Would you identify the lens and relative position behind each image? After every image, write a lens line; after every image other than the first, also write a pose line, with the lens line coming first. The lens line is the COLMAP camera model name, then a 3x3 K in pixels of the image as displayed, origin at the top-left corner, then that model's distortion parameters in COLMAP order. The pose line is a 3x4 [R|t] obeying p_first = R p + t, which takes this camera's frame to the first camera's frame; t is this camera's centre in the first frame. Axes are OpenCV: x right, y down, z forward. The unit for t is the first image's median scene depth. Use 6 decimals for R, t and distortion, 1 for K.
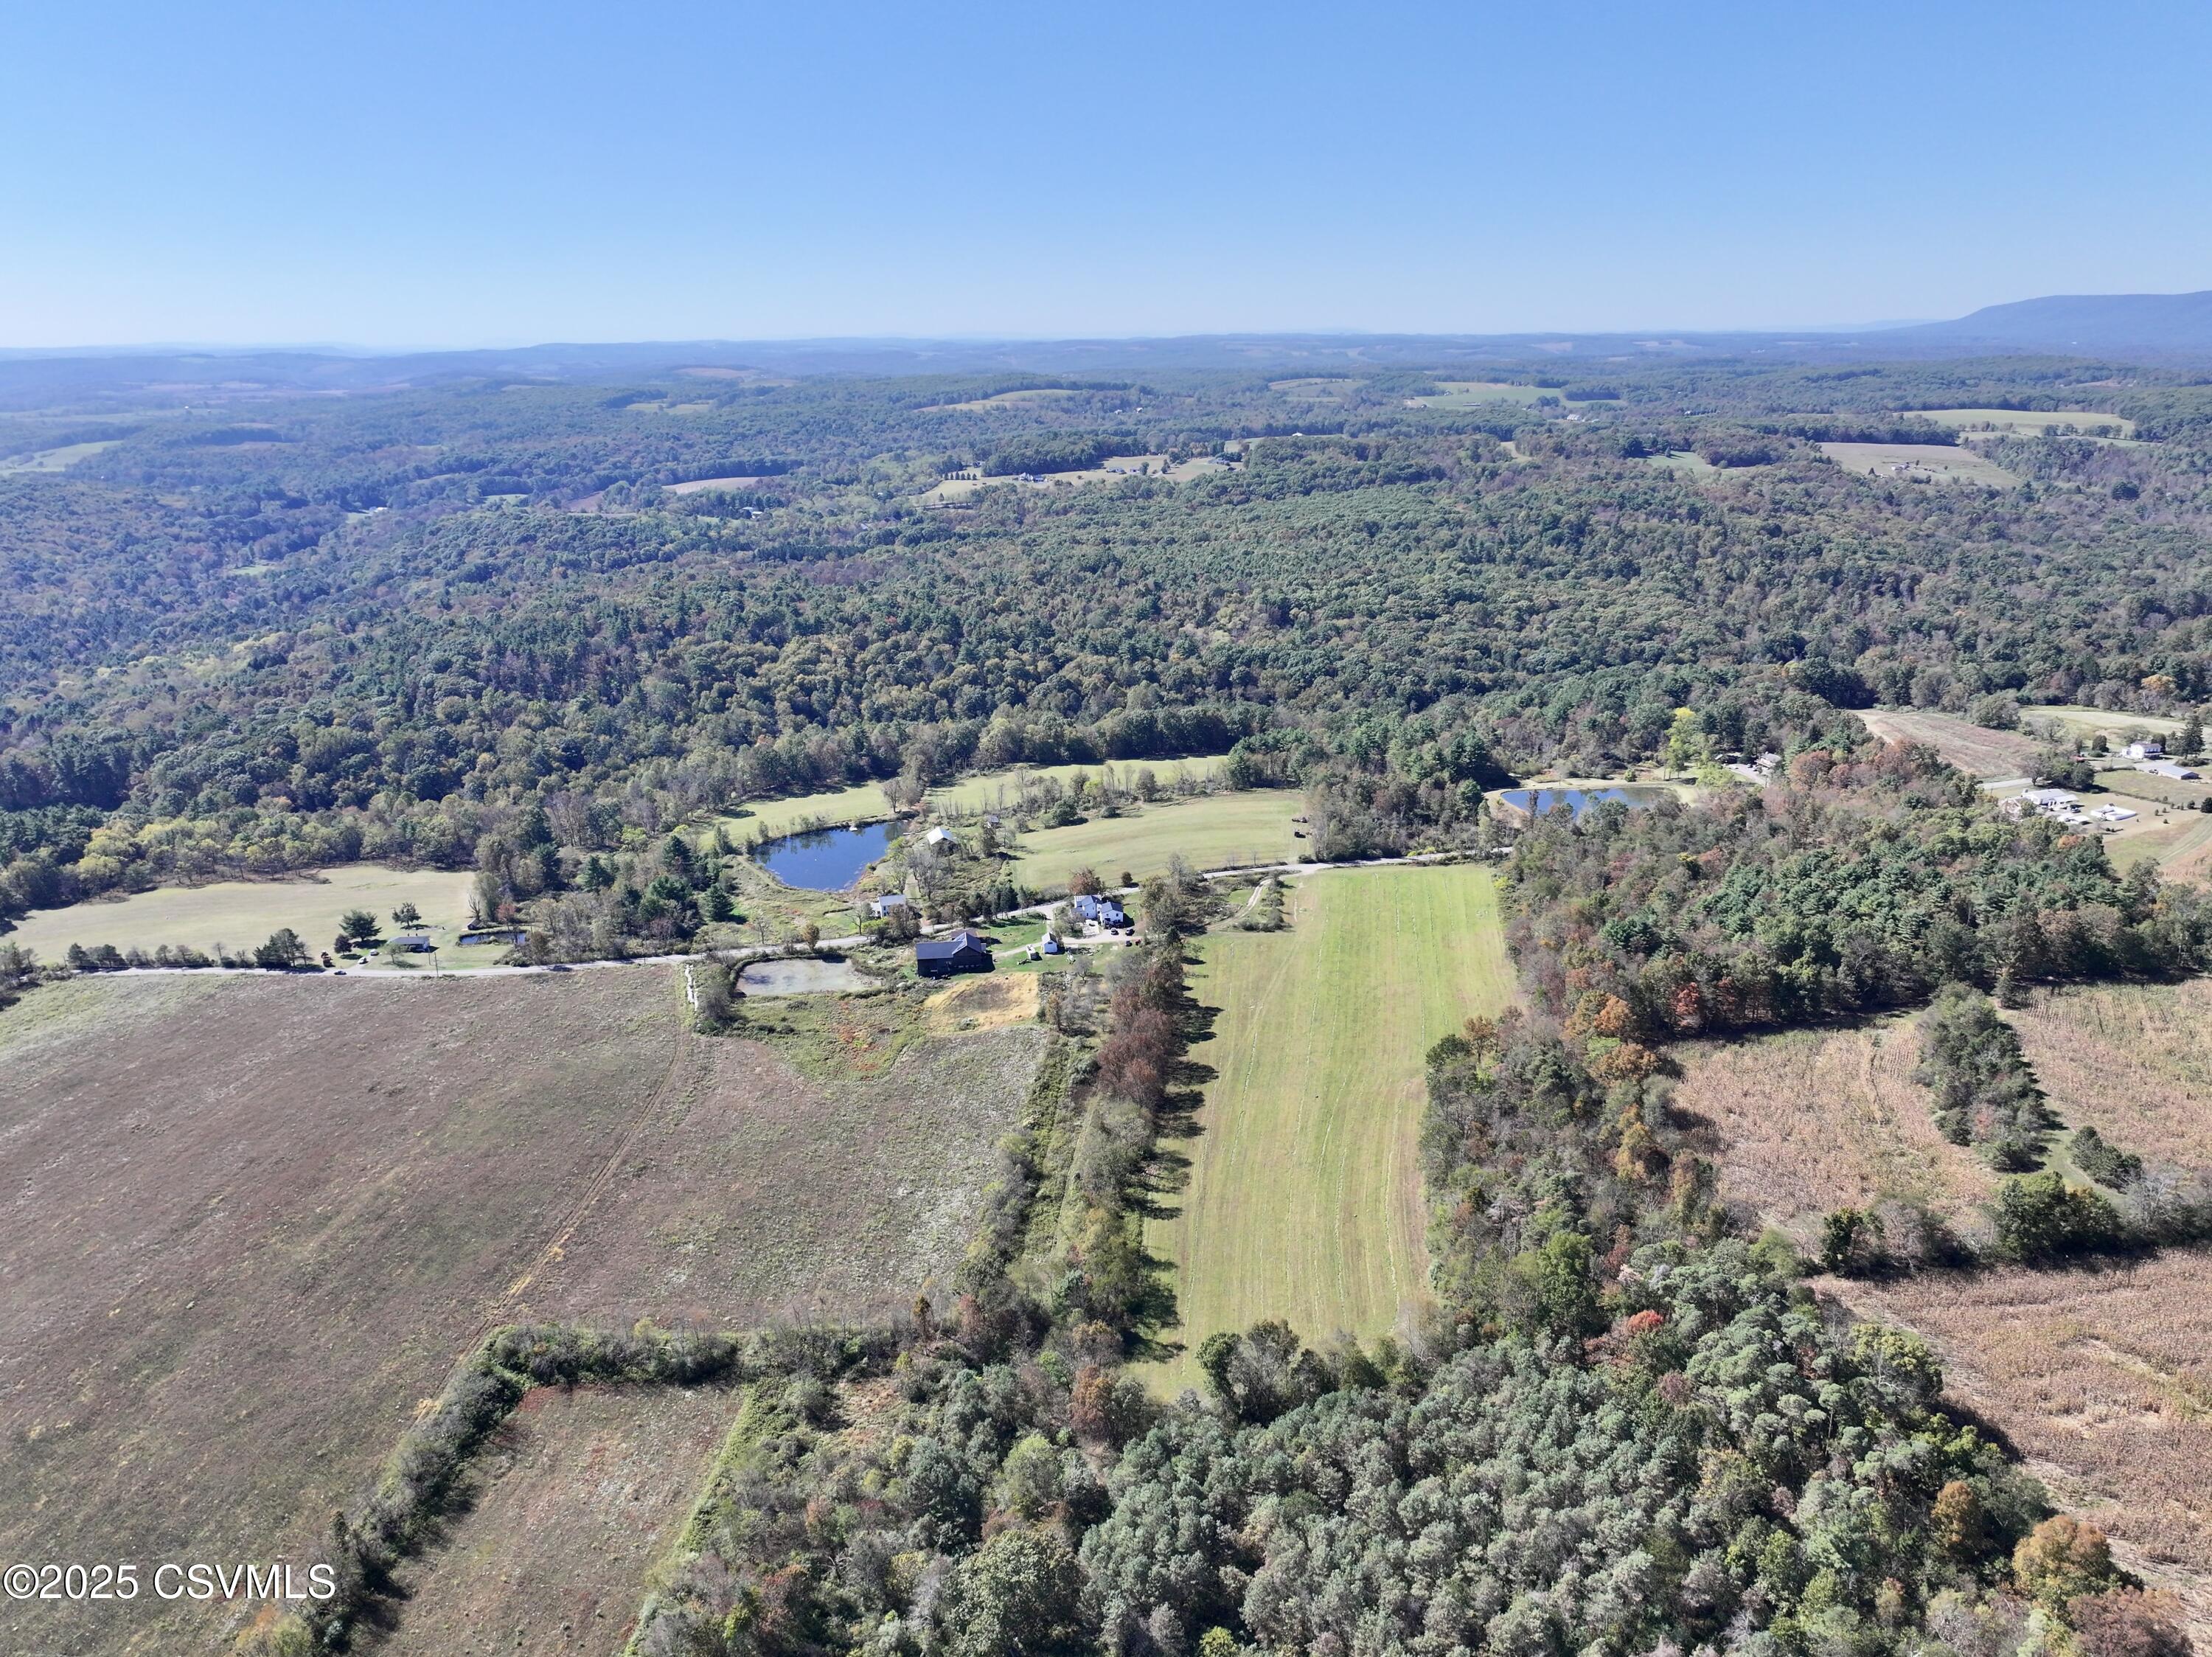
lens RADIAL K [[1551.7, 0, 1109.4], [0, 1551.7, 833.8], [0, 0, 1]] dist [-0.004369, 0.022218]
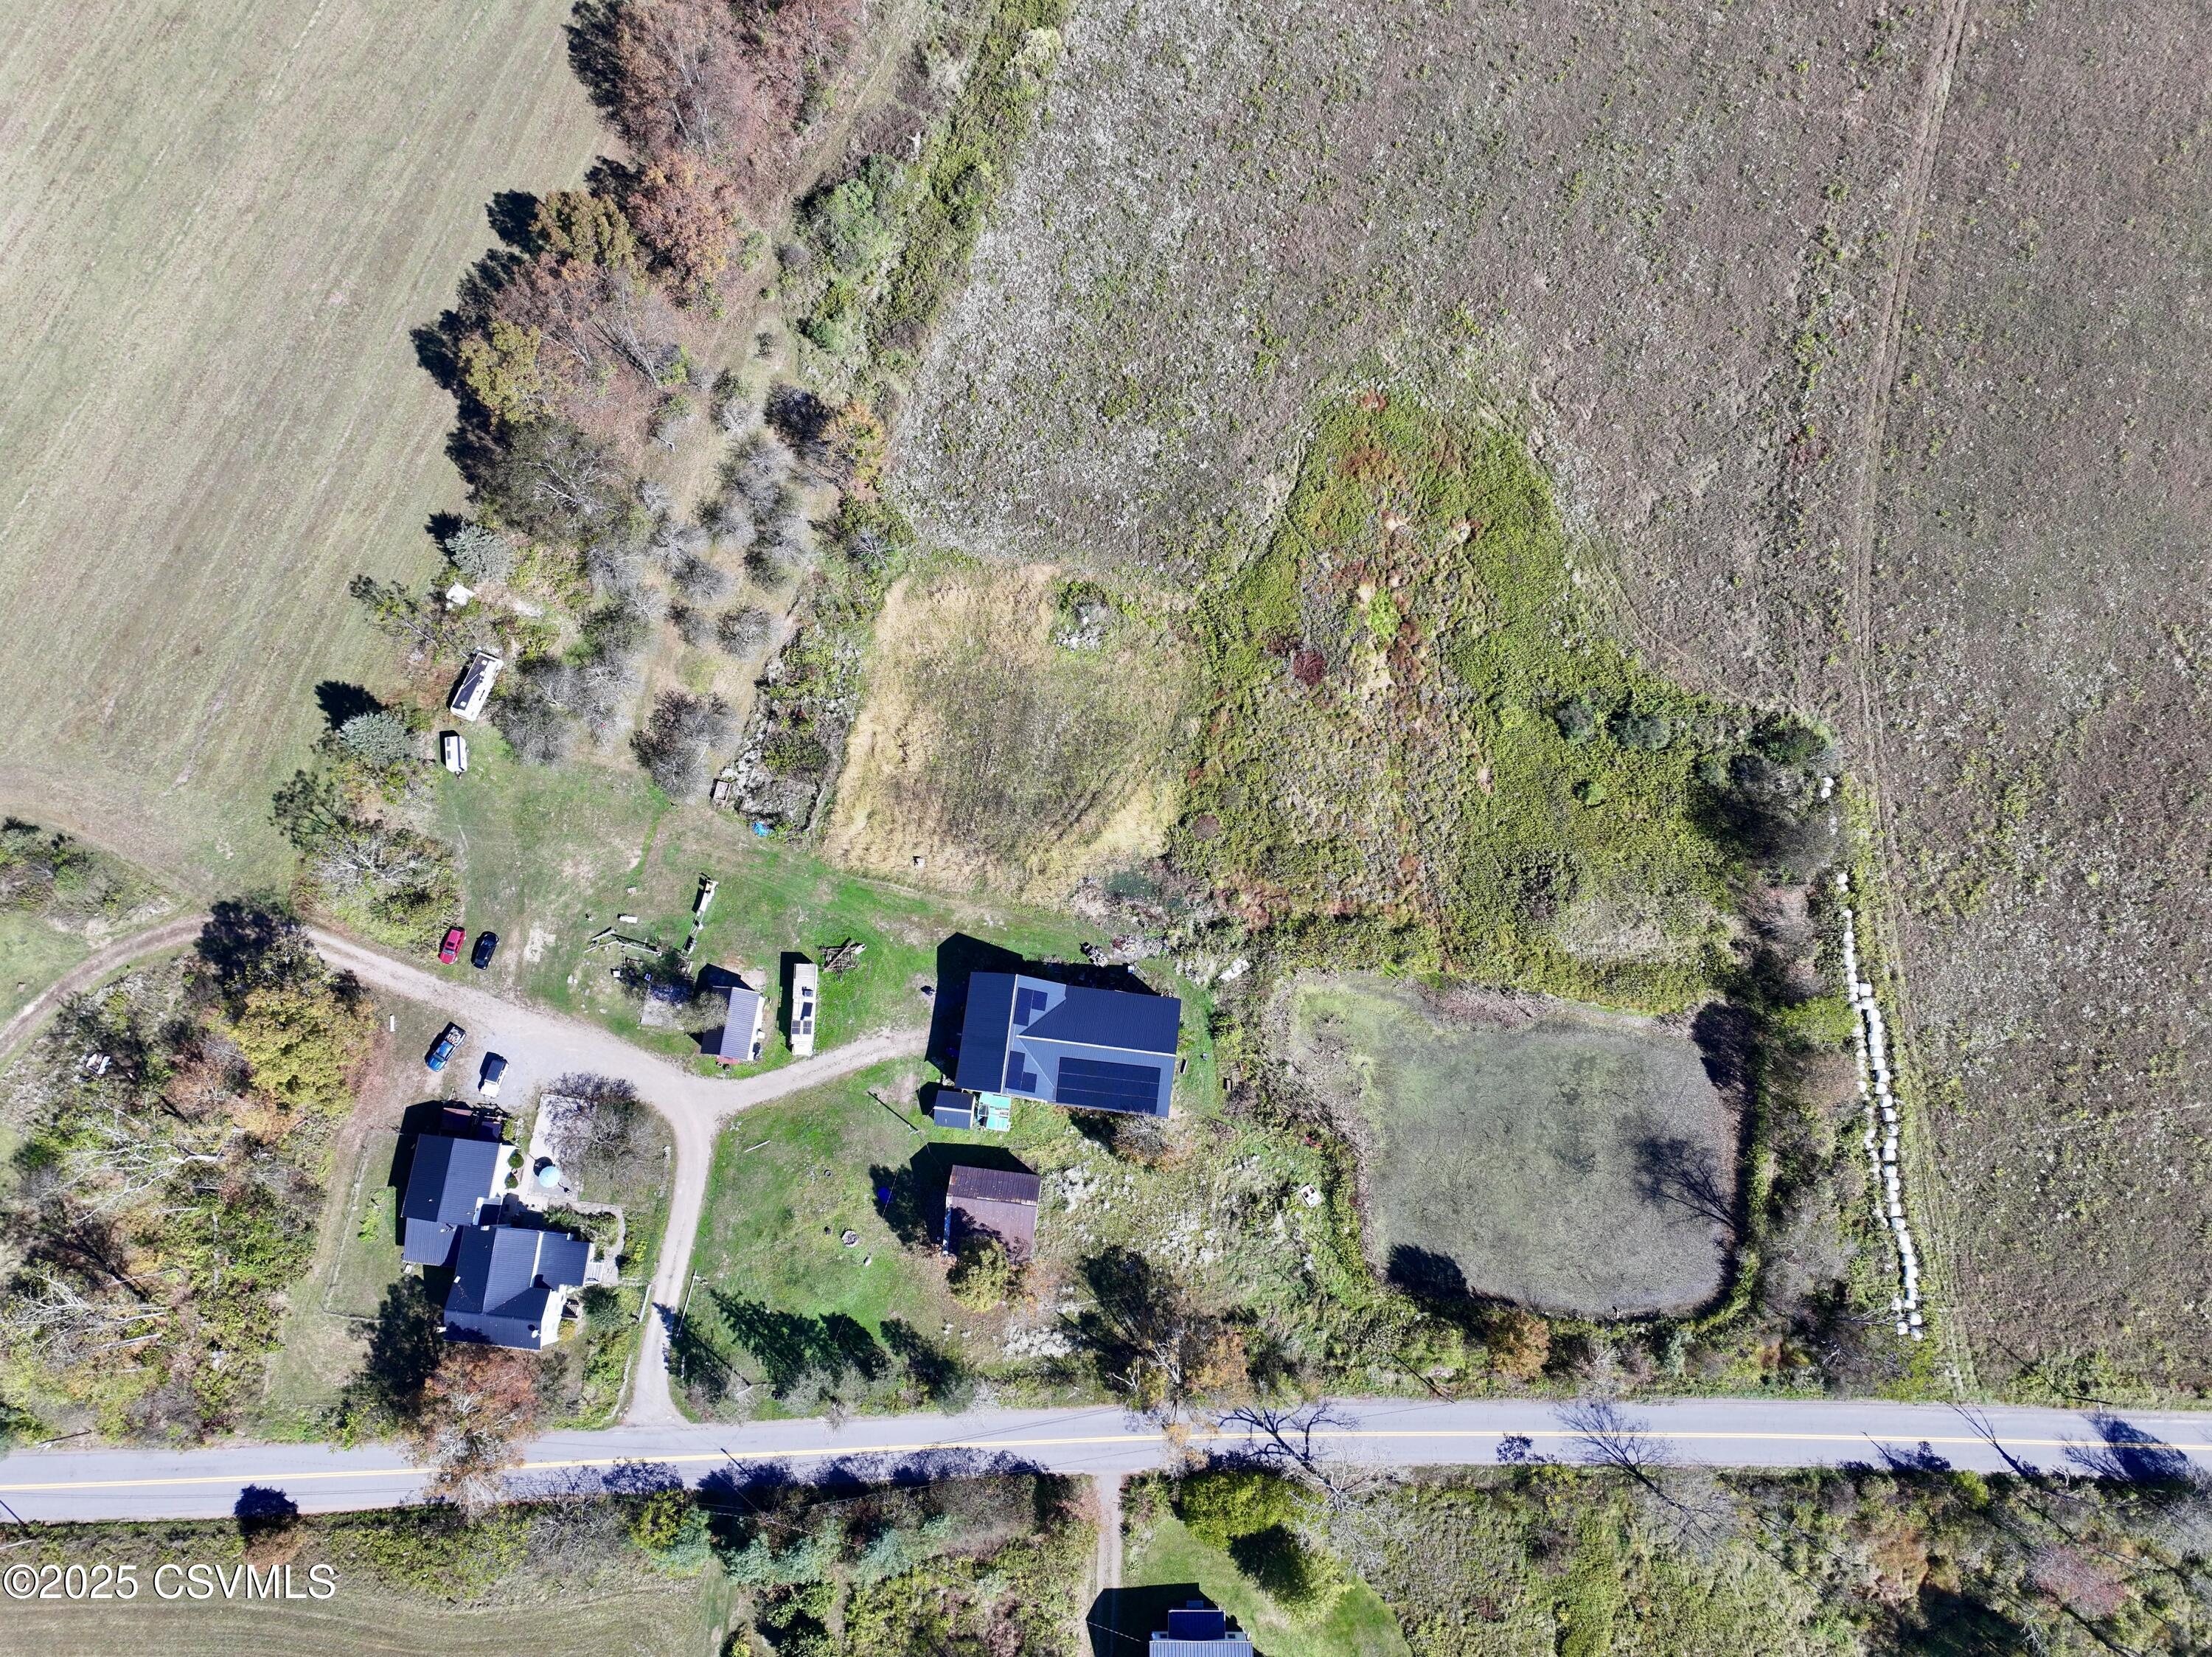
lens RADIAL K [[1551.7, 0, 1107.8], [0, 1551.7, 832.7], [0, 0, 1]] dist [-0.004369, 0.022218]
pose [[-0.971655, -0.228497, 0.060626, -0.150947], [0.082852, -0.088958, 0.992583, -0.276953], [-0.221410, 0.969472, 0.105368, 1.169085]]
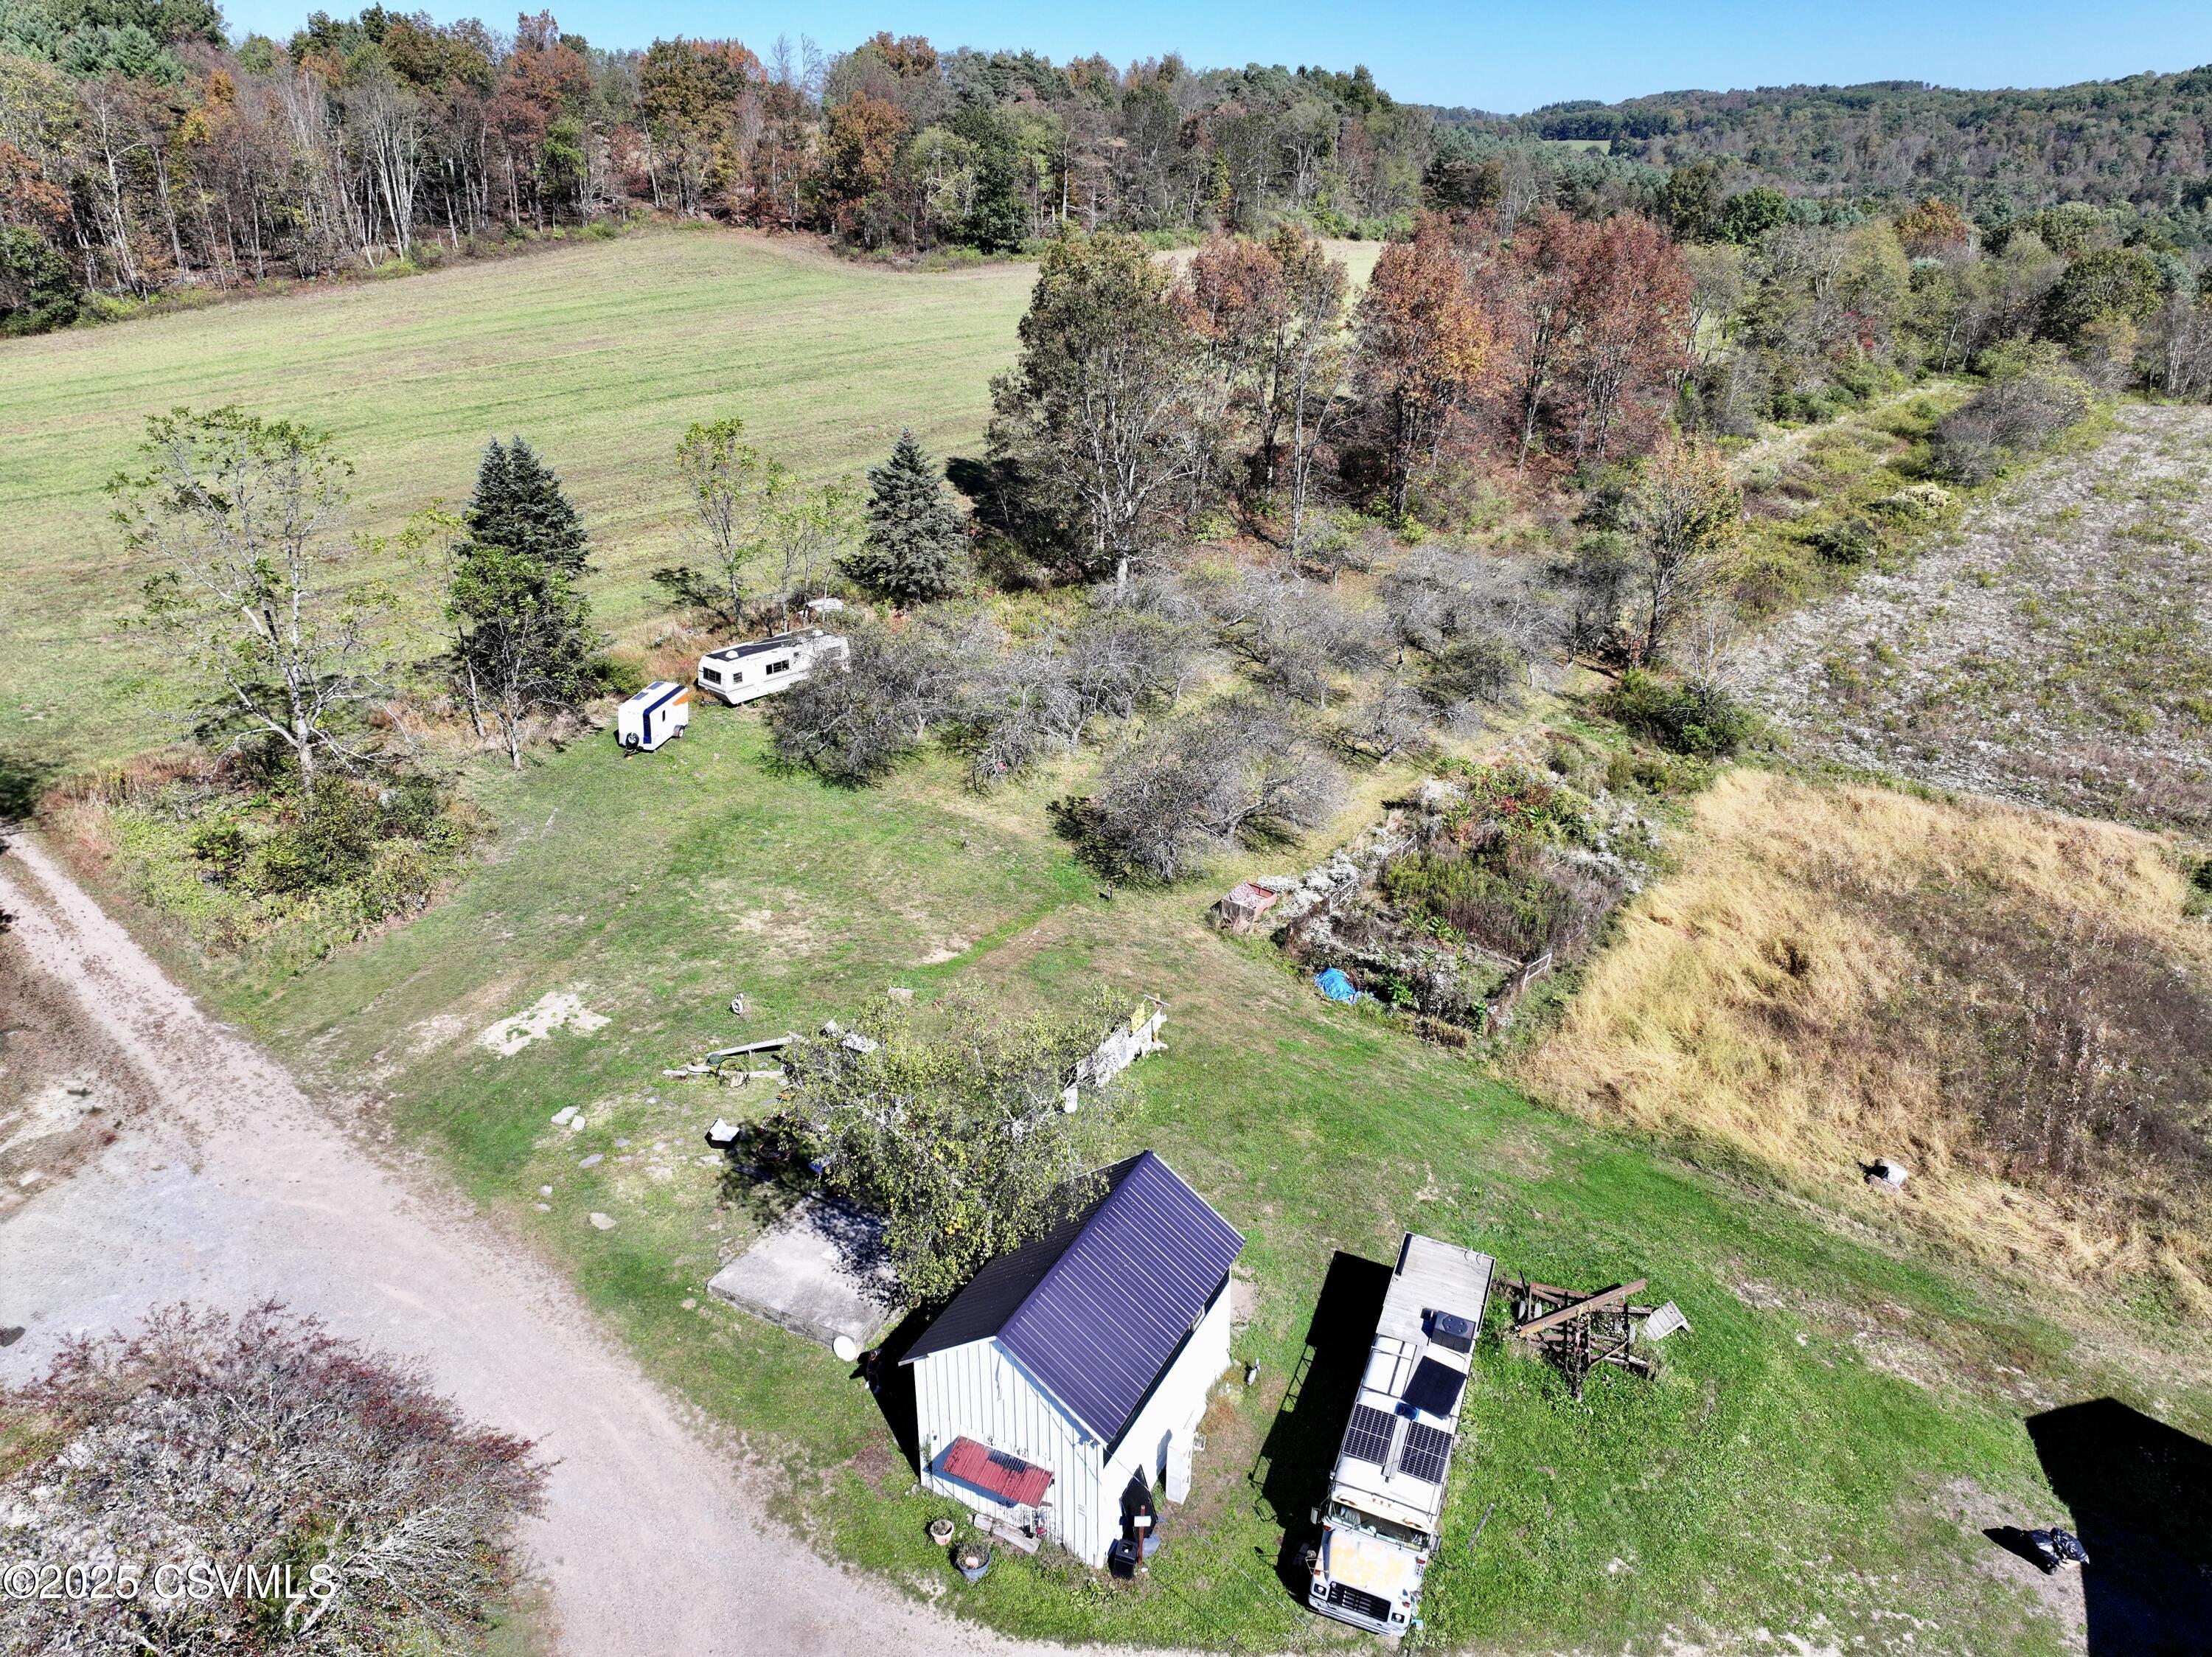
lens RADIAL K [[1551.7, 0, 1112.2], [0, 1551.7, 825.8], [0, 0, 1]] dist [-0.004369, 0.022218]
pose [[-0.838195, -0.204489, 0.505583, -0.086029], [0.181996, 0.769022, 0.612767, 0.019055], [-0.514108, 0.605632, -0.607374, 1.307773]]
